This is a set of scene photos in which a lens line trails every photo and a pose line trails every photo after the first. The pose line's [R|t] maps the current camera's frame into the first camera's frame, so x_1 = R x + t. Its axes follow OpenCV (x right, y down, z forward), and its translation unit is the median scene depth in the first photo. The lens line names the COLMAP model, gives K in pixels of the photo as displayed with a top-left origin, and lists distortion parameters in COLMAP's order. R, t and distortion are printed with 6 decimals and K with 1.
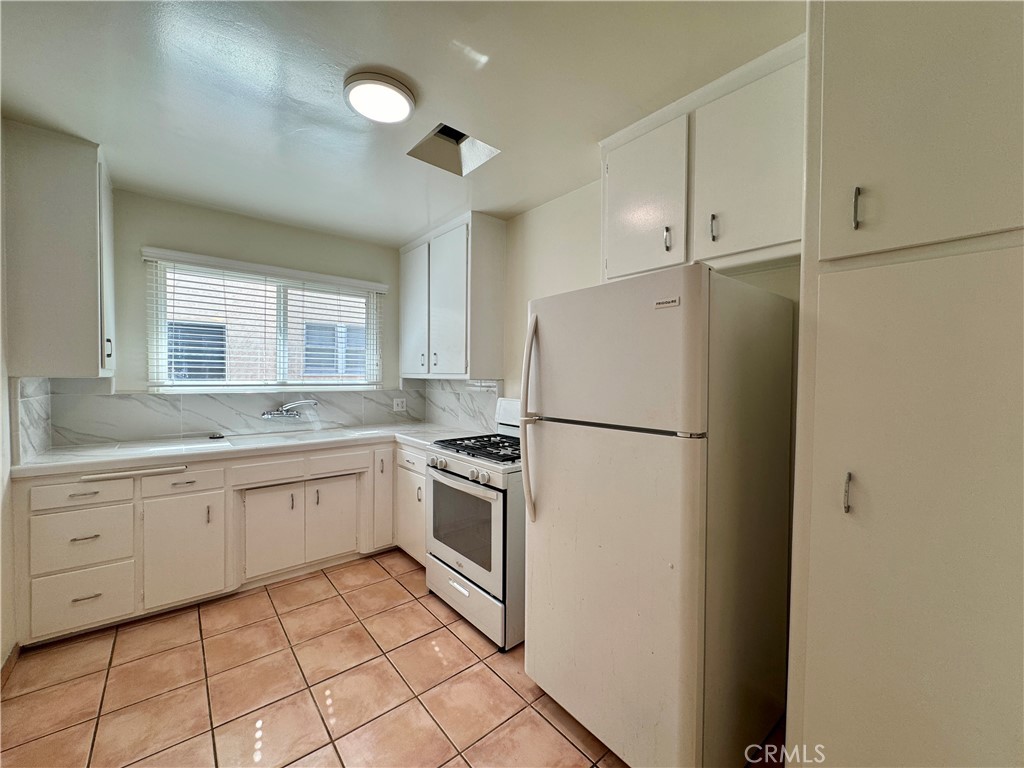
lens RADIAL K [[408.8, 0, 511.0], [0, 408.8, 381.3], [0, 0, 1]] dist [-0.000996, 0.000031]
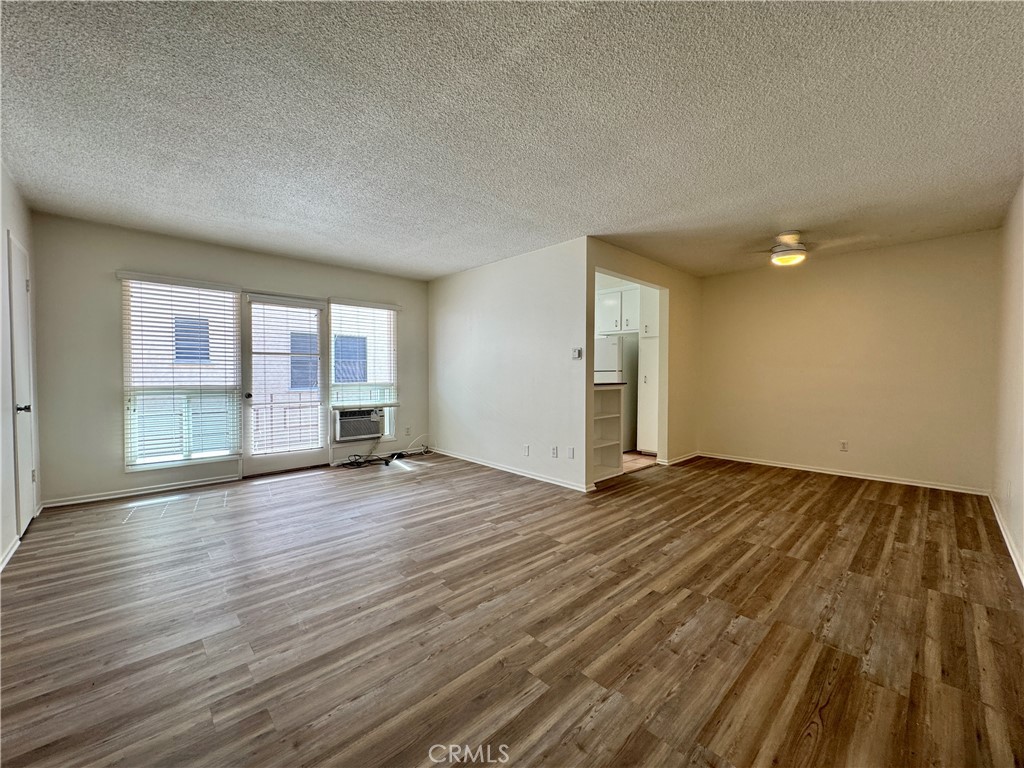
lens RADIAL K [[408.8, 0, 511.0], [0, 408.8, 381.3], [0, 0, 1]] dist [-0.000996, 0.000031]
pose [[0.998053, -0.007900, 0.061877, -0.703874], [0.007573, 0.999956, 0.005520, 0.130838], [-0.061918, -0.005041, 0.998069, -2.316174]]
